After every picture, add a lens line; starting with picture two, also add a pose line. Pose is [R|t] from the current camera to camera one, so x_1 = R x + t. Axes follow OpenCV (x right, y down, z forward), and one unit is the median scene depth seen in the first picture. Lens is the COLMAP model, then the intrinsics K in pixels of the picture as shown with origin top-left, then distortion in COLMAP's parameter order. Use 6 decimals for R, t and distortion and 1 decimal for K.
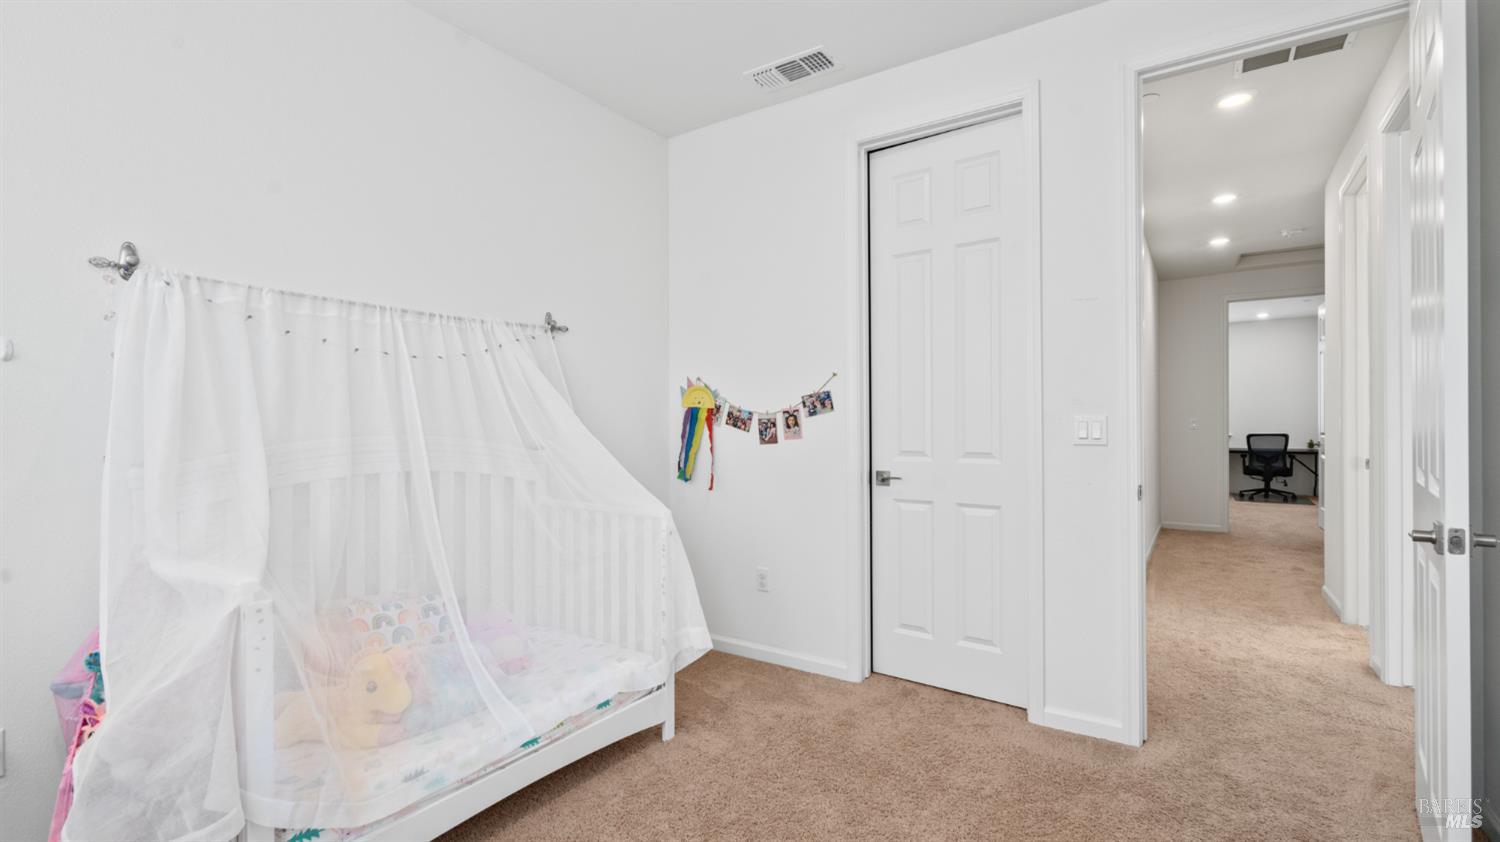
lens RADIAL K [[679.9, 0, 746.9], [0, 679.9, 408.6], [0, 0, 1]] dist [-0.000360, 0.000478]
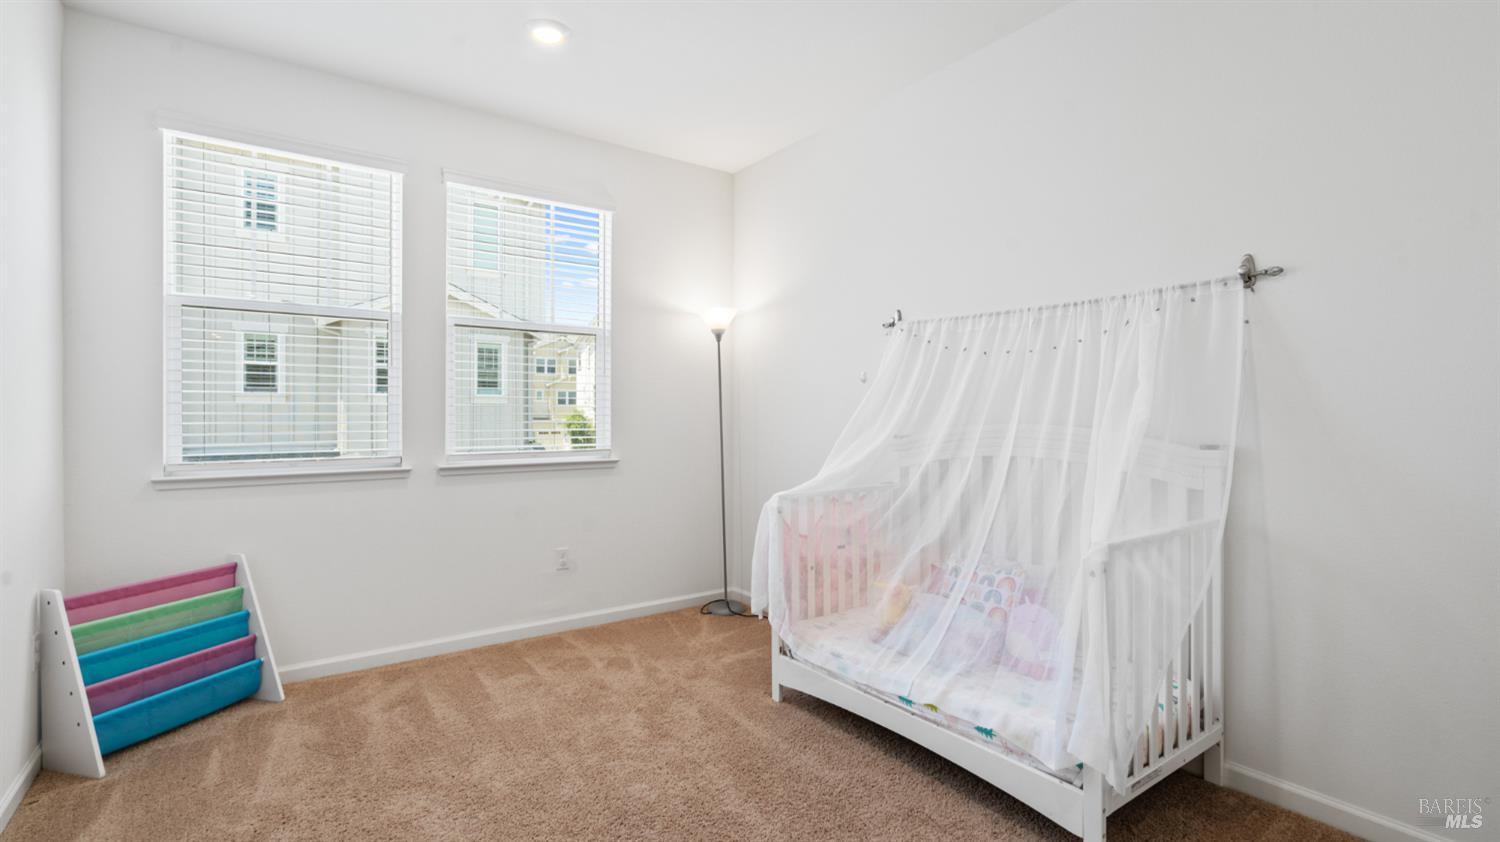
lens RADIAL K [[679.9, 0, 746.9], [0, 679.9, 408.6], [0, 0, 1]] dist [-0.000360, 0.000478]
pose [[-0.330485, -0.005816, -0.943793, 0.765099], [0.011659, 0.999880, -0.010244, 0.023497], [0.943739, -0.014390, -0.330377, 1.061691]]
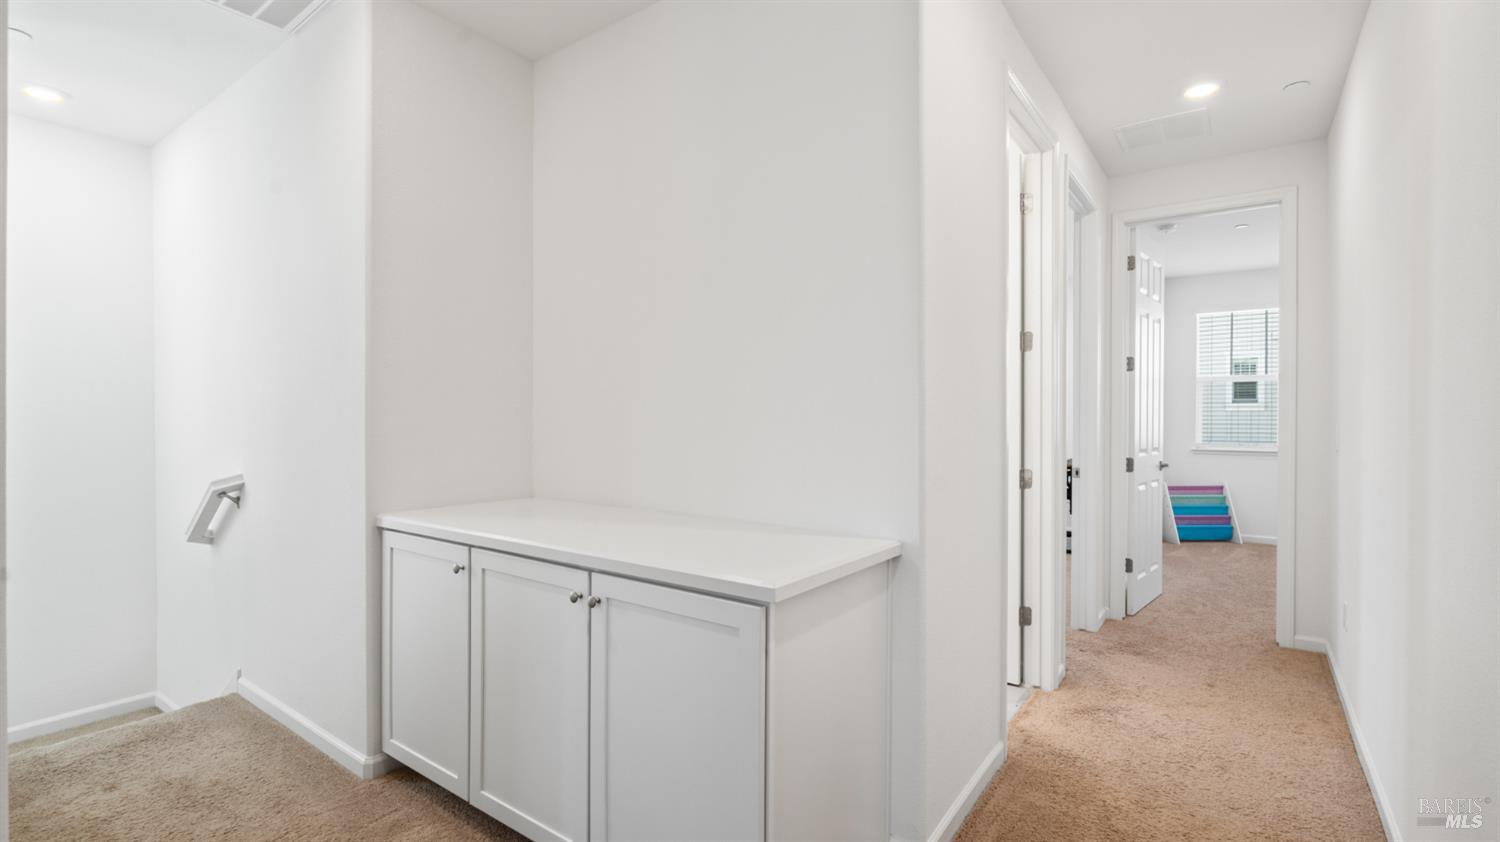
lens RADIAL K [[686.5, 0, 753.7], [0, 686.5, 416.6], [0, 0, 1]] dist [-0.001157, -0.000065]
pose [[-0.999858, -0.002999, 0.016613, 1.320293], [-0.003123, 0.999967, -0.007461, 0.014504], [-0.016590, -0.007512, -0.999834, 1.911534]]
